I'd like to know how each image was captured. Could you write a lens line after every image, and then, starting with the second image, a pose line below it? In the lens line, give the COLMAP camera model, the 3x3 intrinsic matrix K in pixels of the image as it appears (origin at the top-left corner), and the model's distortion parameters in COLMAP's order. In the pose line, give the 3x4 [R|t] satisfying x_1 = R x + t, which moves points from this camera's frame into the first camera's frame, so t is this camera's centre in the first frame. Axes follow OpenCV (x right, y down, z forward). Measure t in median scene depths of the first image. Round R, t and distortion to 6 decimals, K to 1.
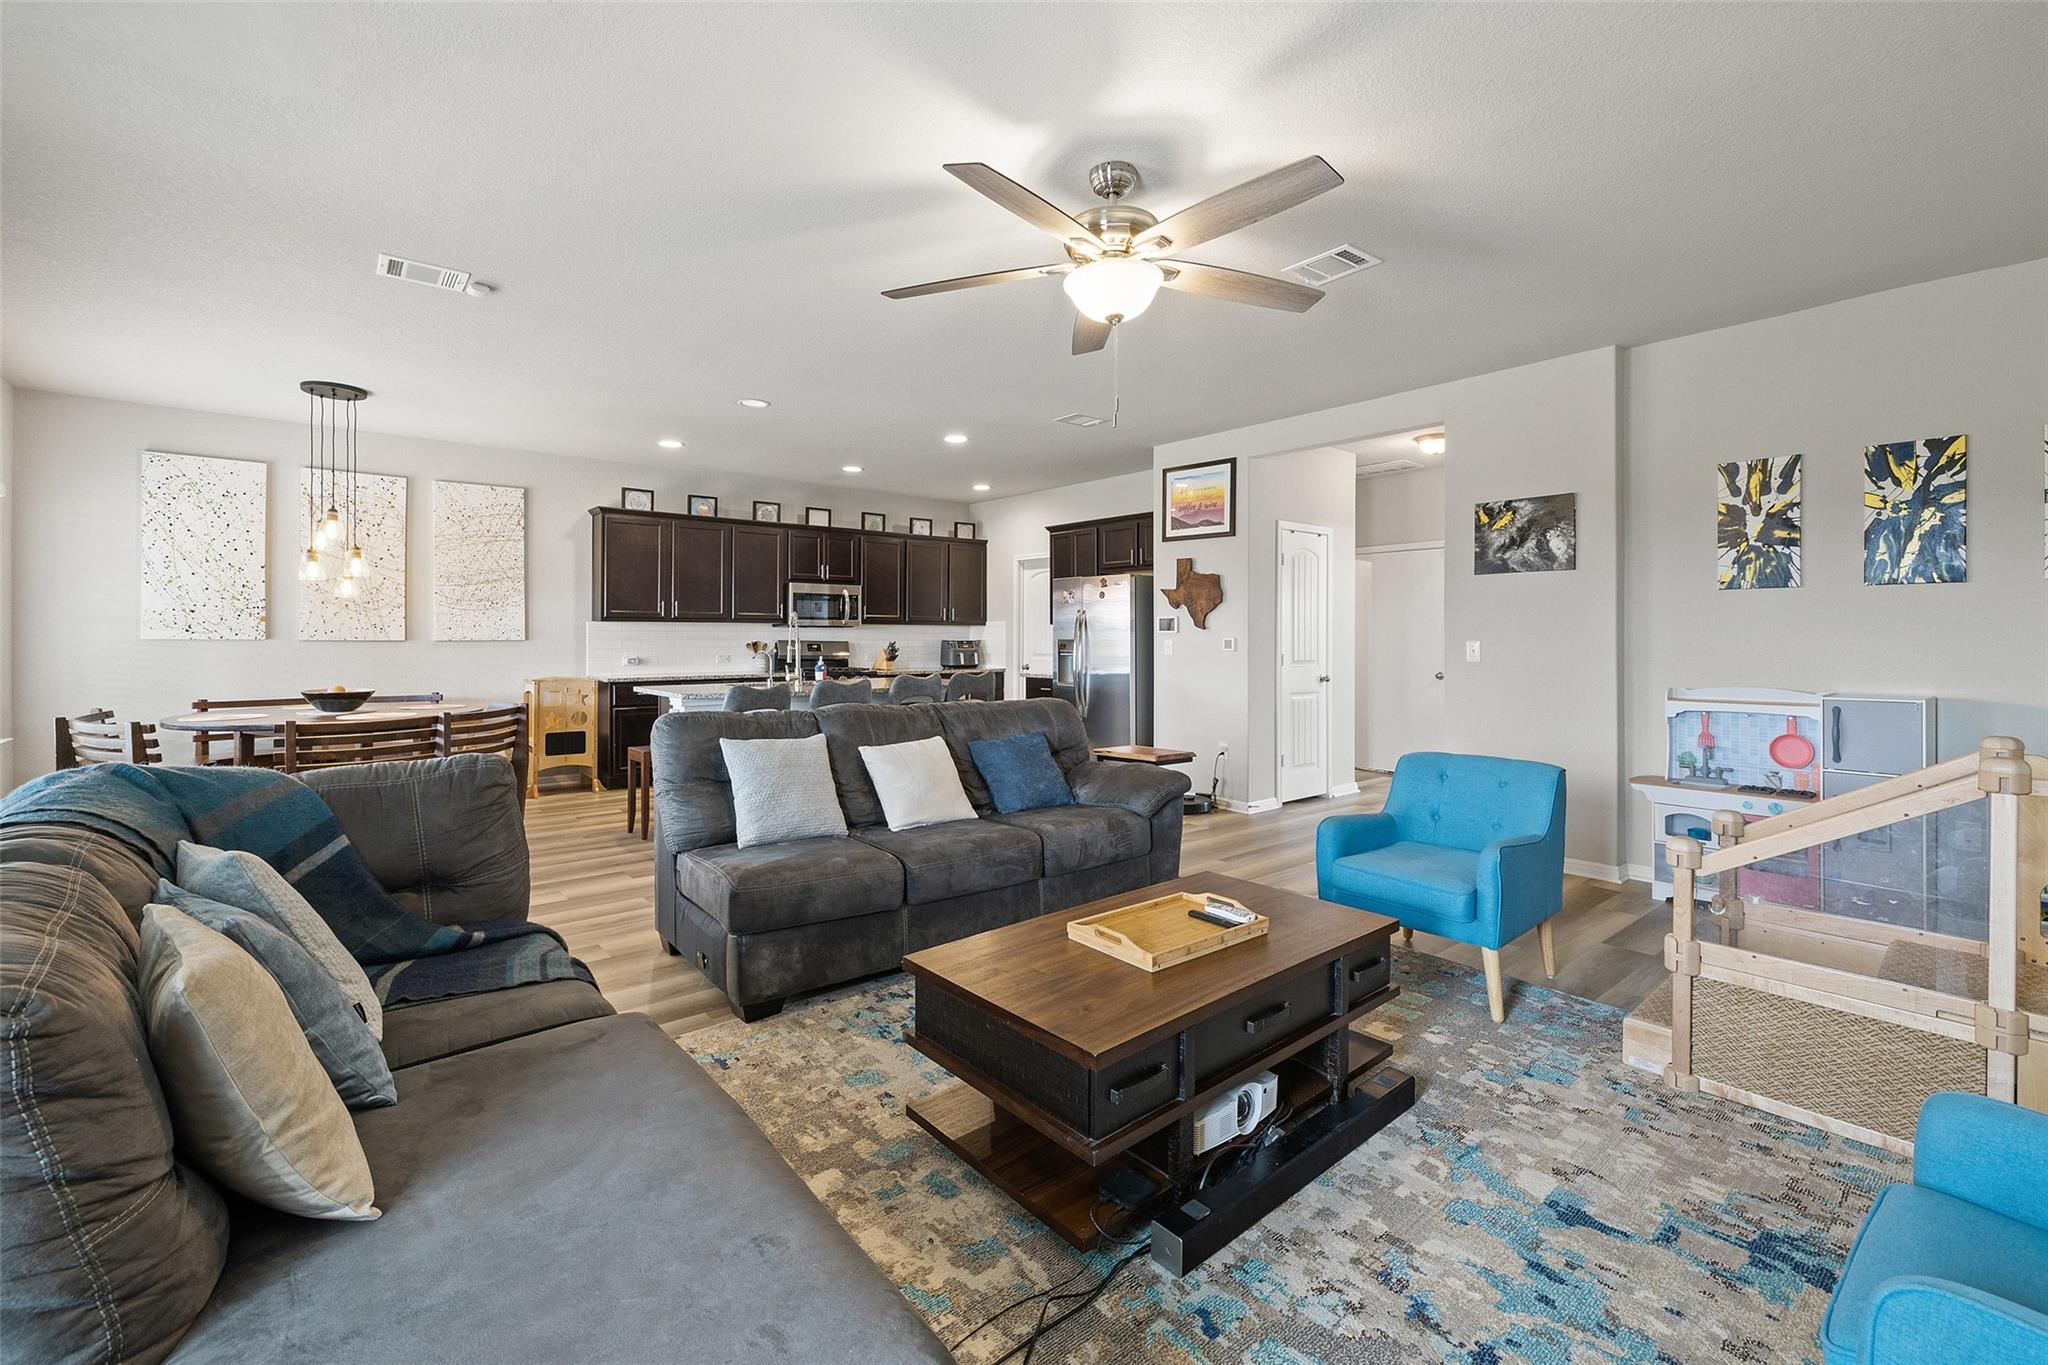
lens RADIAL K [[865.1, 0, 1023.4], [0, 865.1, 639.5], [0, 0, 1]] dist [0.000184, 0.000357]
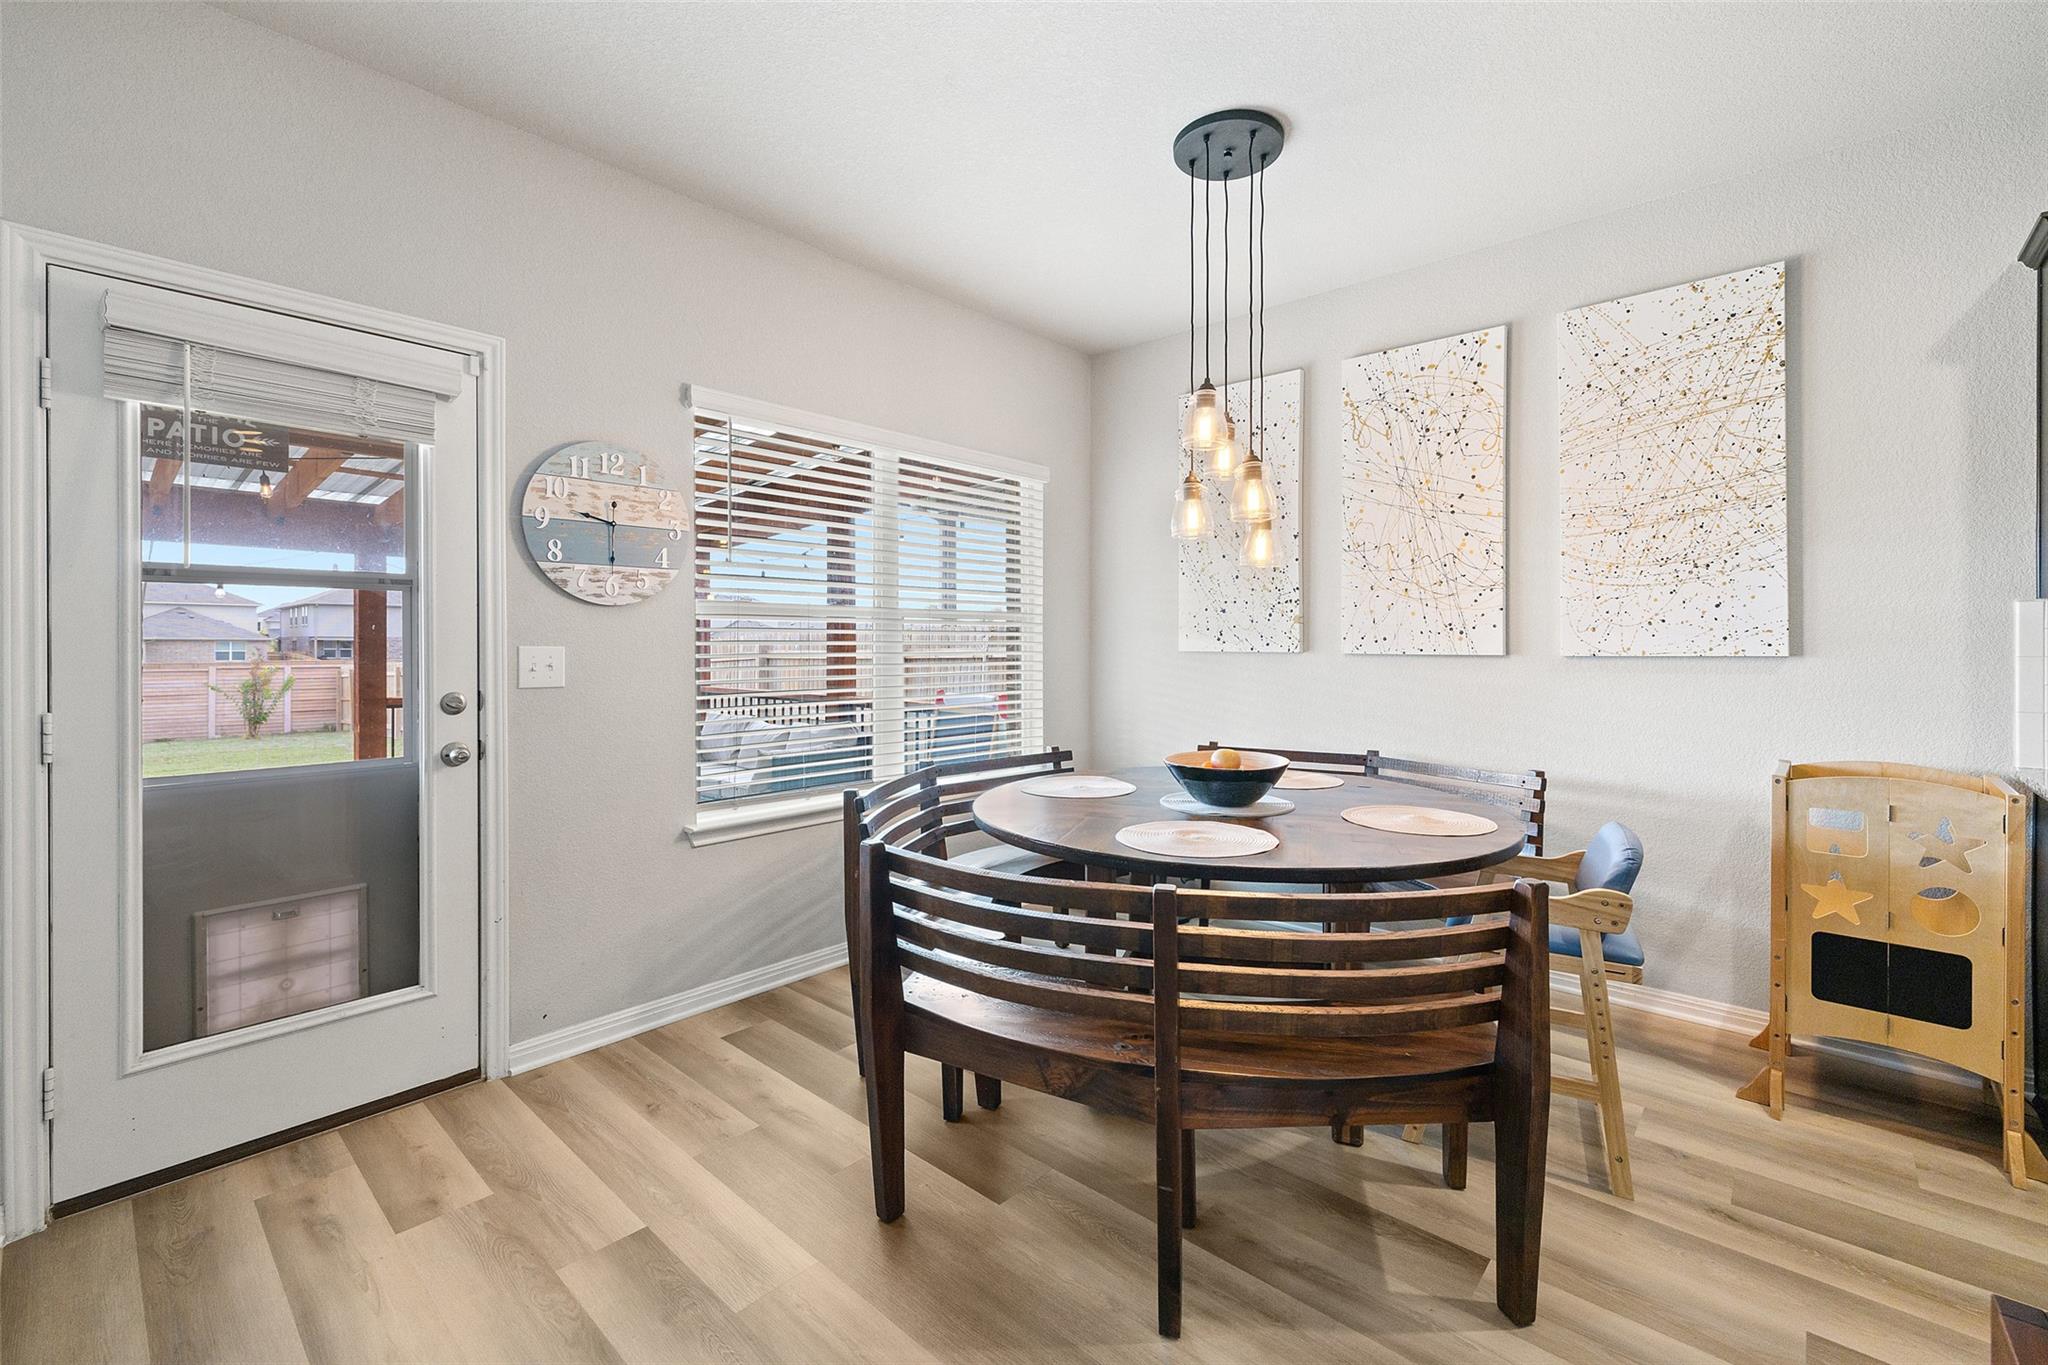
lens RADIAL K [[865.1, 0, 1021.3], [0, 865.1, 645.7], [0, 0, 1]] dist [0.000184, 0.000357]
pose [[0.135379, -0.001940, -0.990792, -0.264958], [-0.001316, 0.999997, -0.002138, -0.002903], [0.990793, 0.001594, 0.135376, 0.666720]]
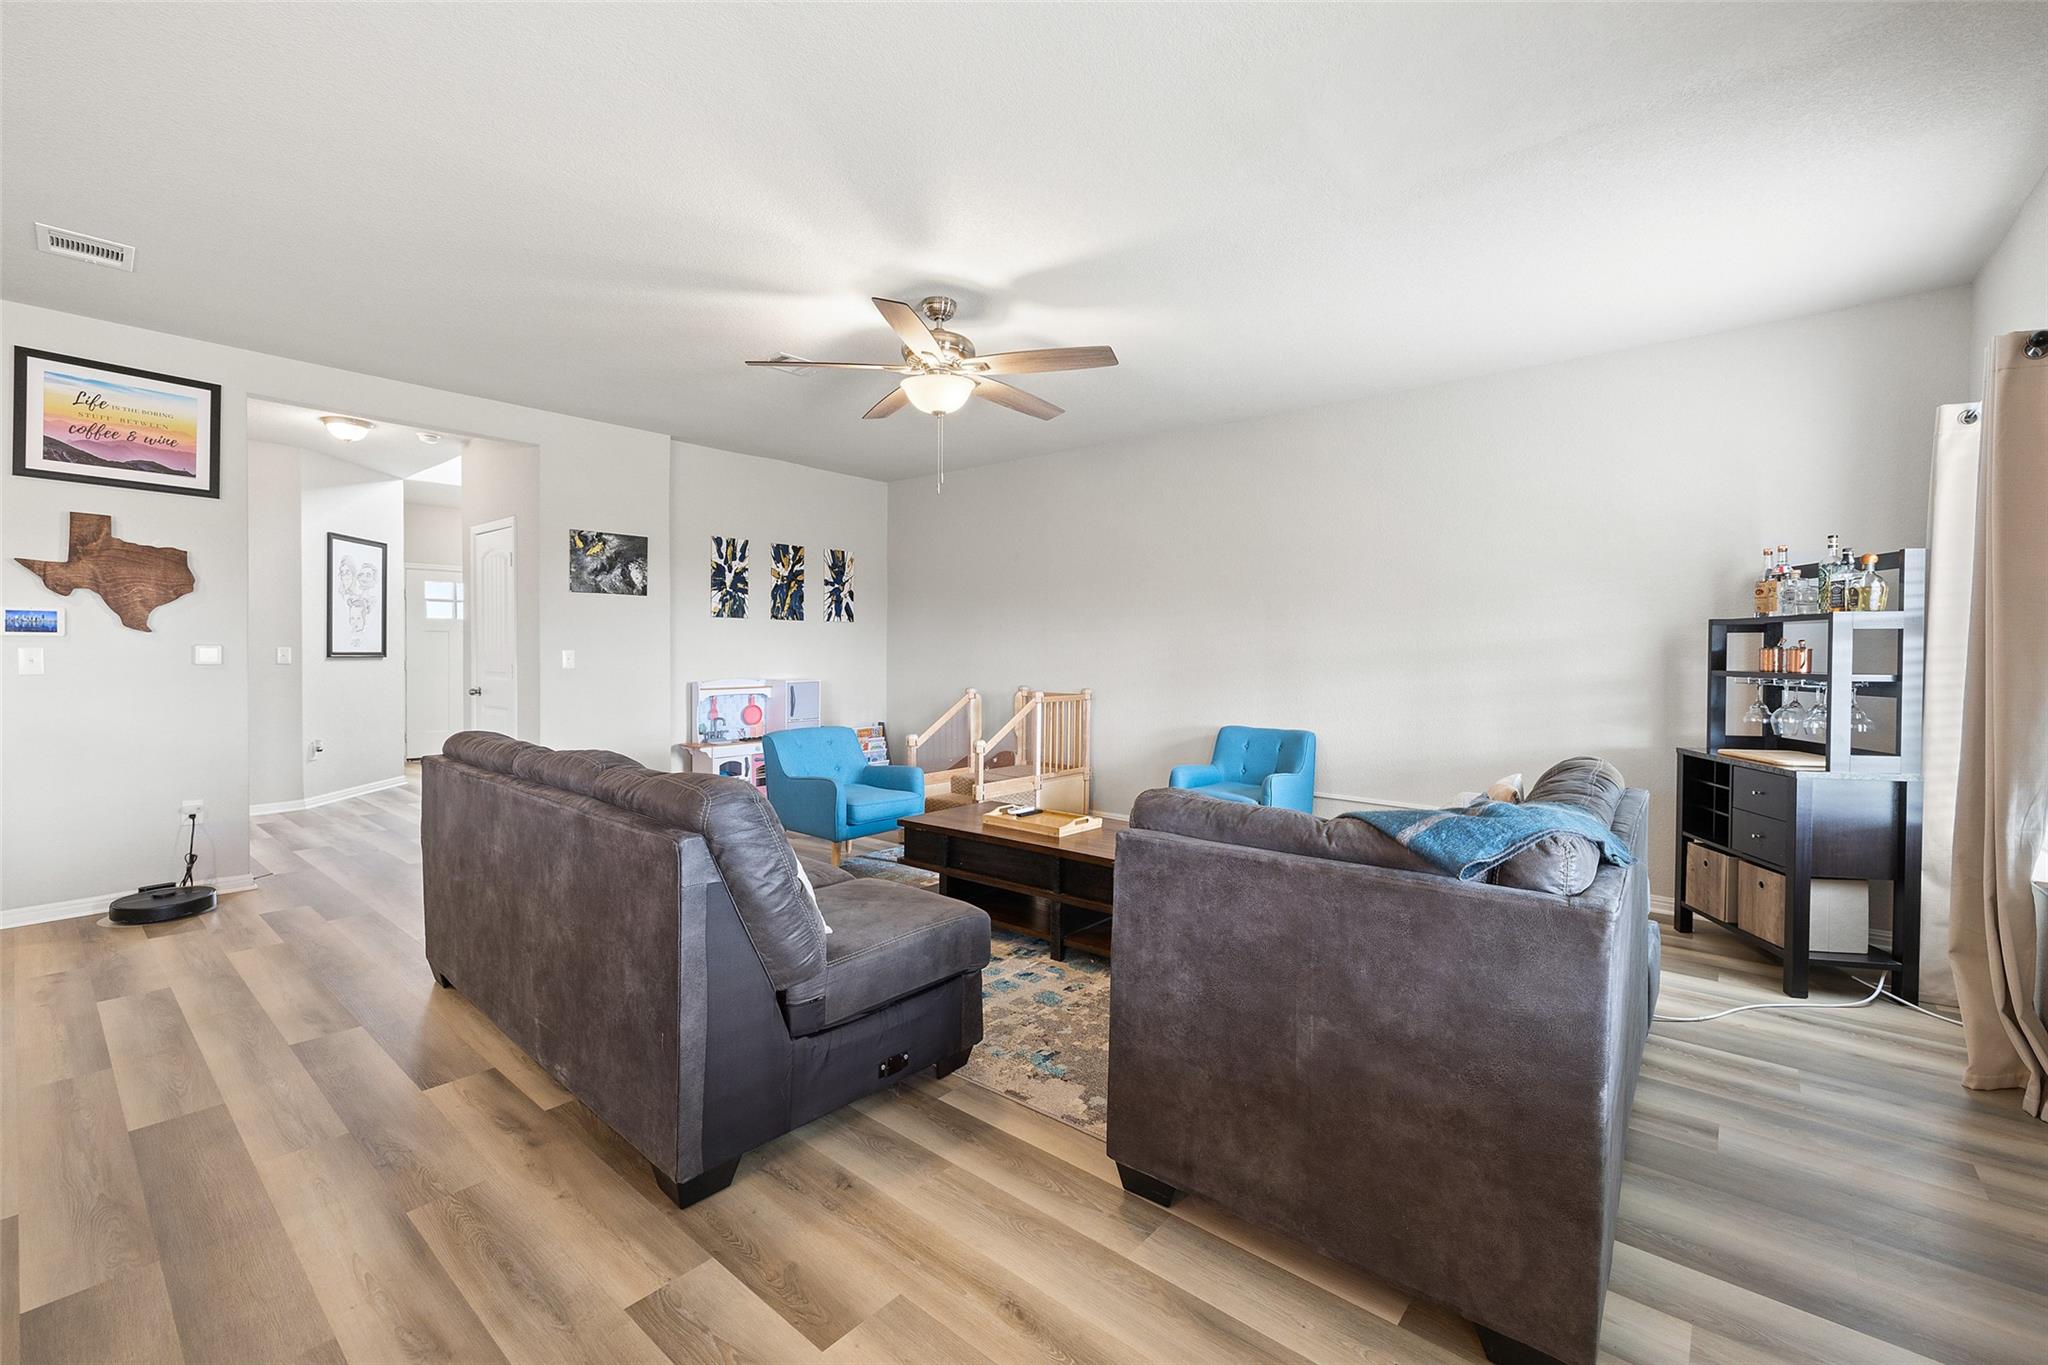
lens RADIAL K [[865.1, 0, 1019.5], [0, 865.1, 659.2], [0, 0, 1]] dist [0.000184, 0.000357]
pose [[-0.168984, -0.013798, 0.985522, -0.530146], [-0.005779, 0.999899, 0.013009, -0.003587], [-0.985602, -0.003497, -0.169047, 0.467999]]
